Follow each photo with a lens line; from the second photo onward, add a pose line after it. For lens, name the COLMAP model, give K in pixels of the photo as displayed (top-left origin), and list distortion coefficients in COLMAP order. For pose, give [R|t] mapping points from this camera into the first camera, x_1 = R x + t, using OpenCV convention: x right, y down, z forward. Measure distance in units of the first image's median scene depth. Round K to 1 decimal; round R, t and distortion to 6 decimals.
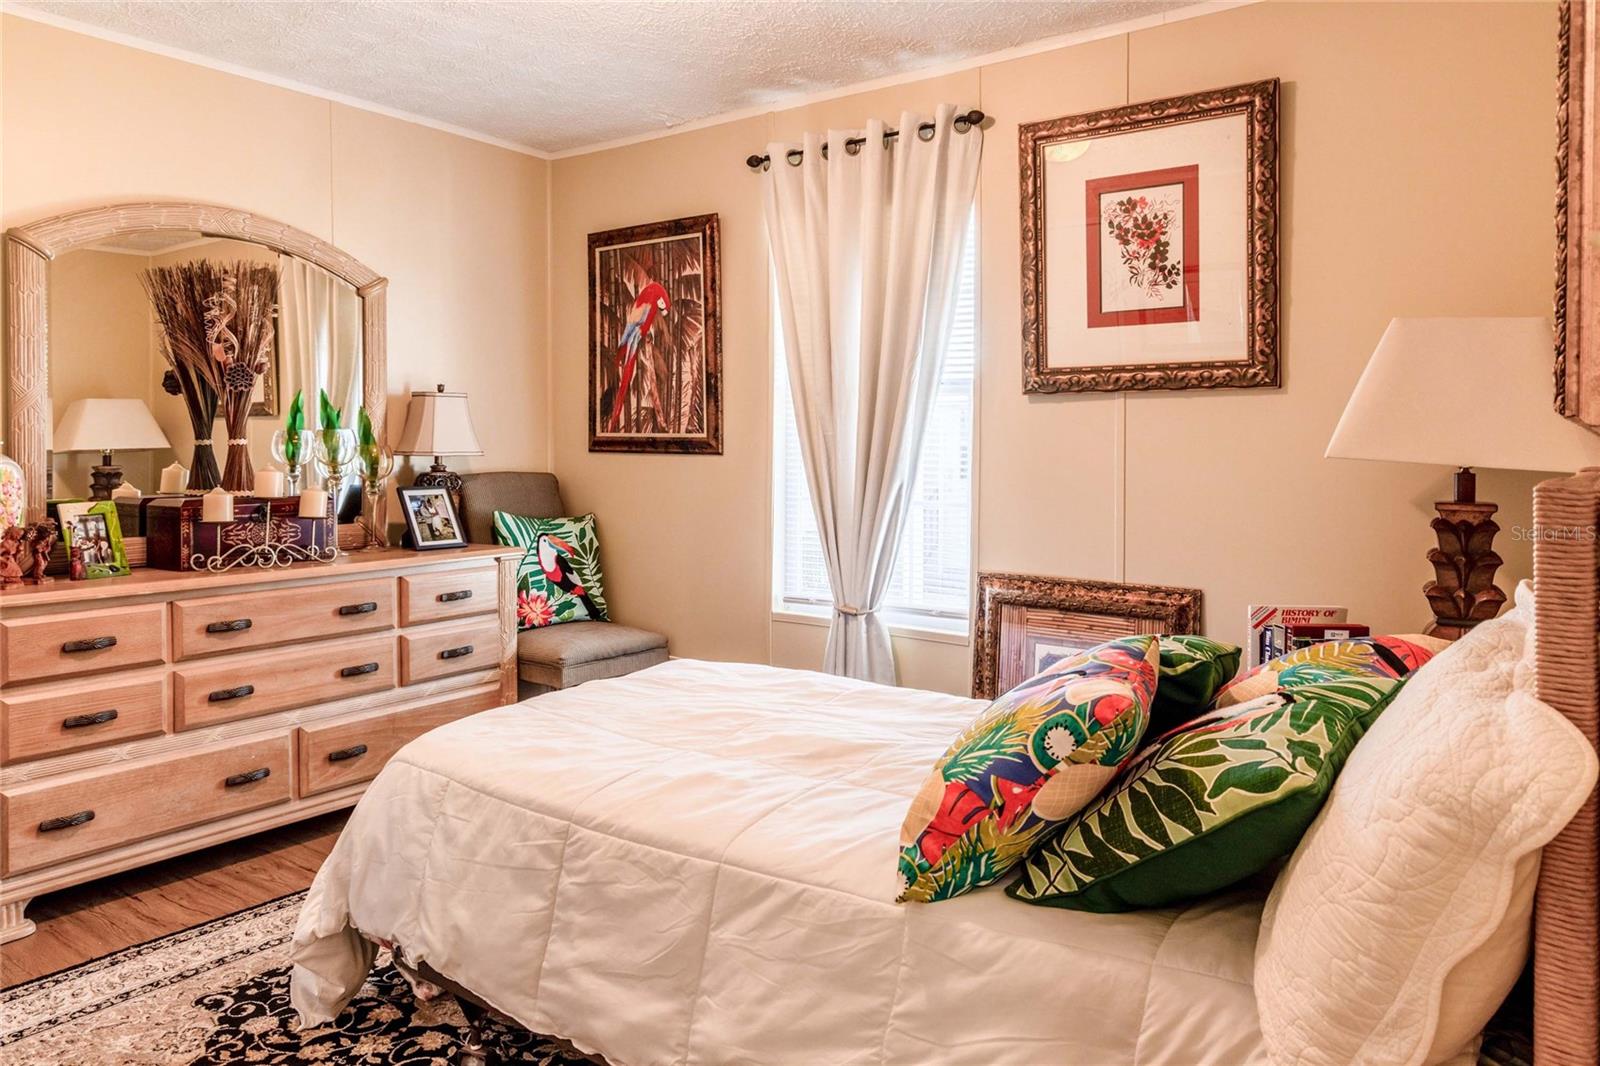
lens RADIAL K [[1090.4, 0, 787.6], [0, 1090.4, 447.7], [0, 0, 1]] dist [0.012026, -0.007711]
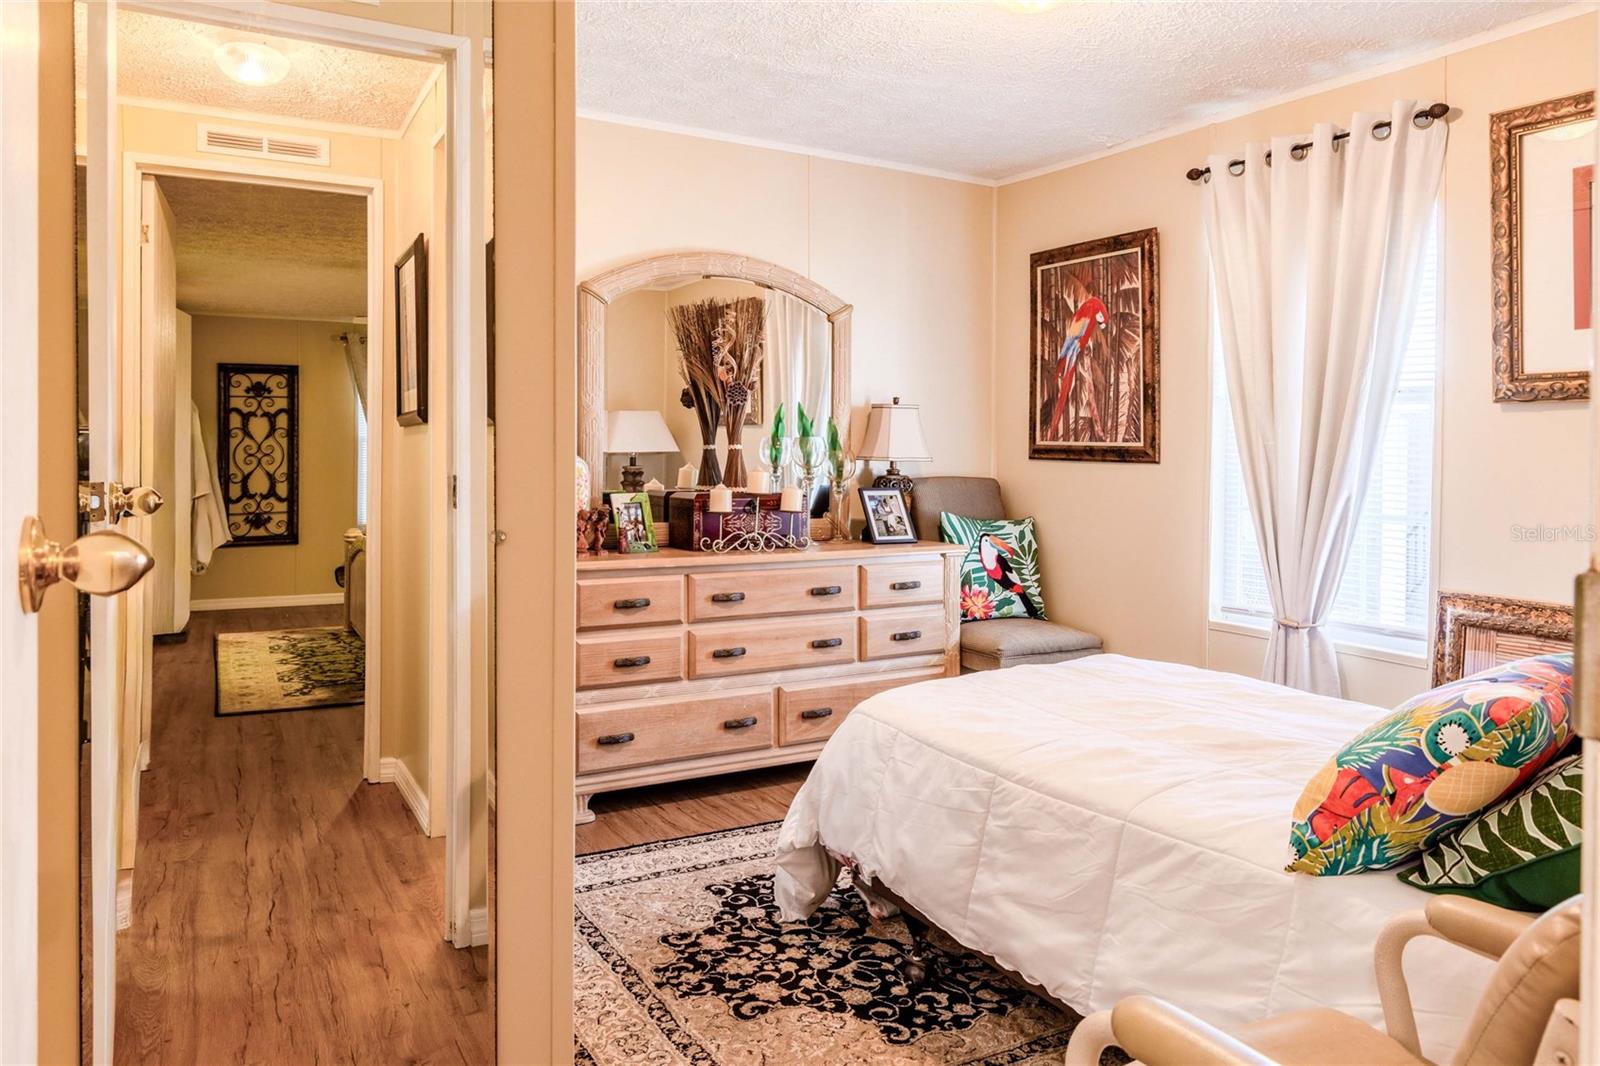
lens RADIAL K [[1090.4, 0, 801.7], [0, 1090.4, 456.2], [0, 0, 1]] dist [0.012026, -0.007711]
pose [[0.922970, 0.011405, -0.384702, 0.032634], [-0.011335, 0.999933, 0.002450, 0.001382], [0.384704, 0.002099, 0.923038, -0.095131]]
